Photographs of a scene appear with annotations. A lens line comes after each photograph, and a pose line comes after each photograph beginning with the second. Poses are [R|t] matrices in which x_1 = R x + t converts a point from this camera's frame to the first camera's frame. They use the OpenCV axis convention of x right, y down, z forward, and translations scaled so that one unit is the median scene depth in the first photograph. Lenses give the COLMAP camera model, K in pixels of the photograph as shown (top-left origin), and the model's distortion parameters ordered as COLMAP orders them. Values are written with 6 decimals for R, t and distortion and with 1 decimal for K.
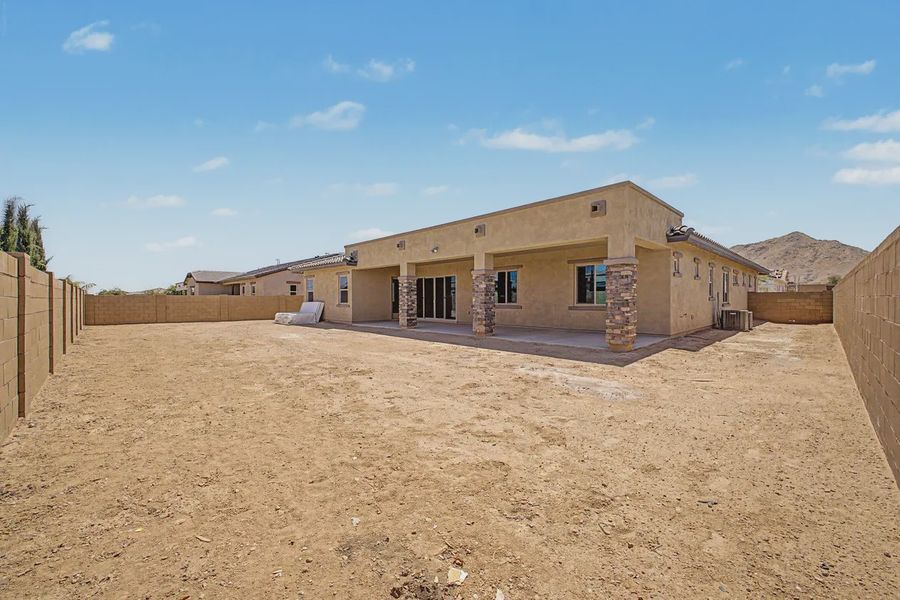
lens RADIAL K [[359.3, 0, 455.1], [0, 359.3, 297.9], [0, 0, 1]] dist [0.007357, -0.000680]
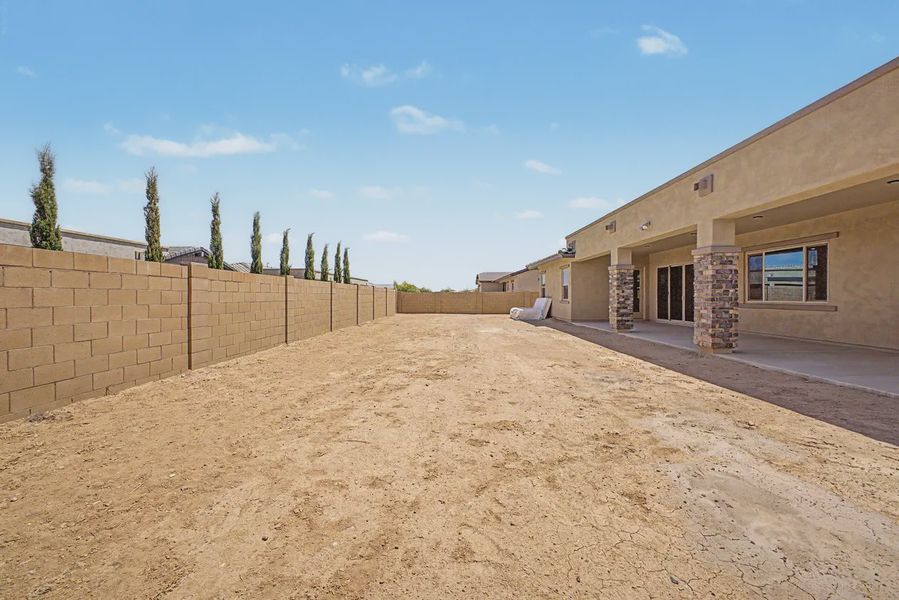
lens RADIAL K [[358.9, 0, 454.6], [0, 358.9, 297.9], [0, 0, 1]] dist [0.007357, -0.000680]
pose [[0.702470, 0.004437, -0.711699, 0.184319], [0.001080, 0.999973, 0.007301, 0.005146], [0.711712, -0.005897, 0.702446, 0.205511]]
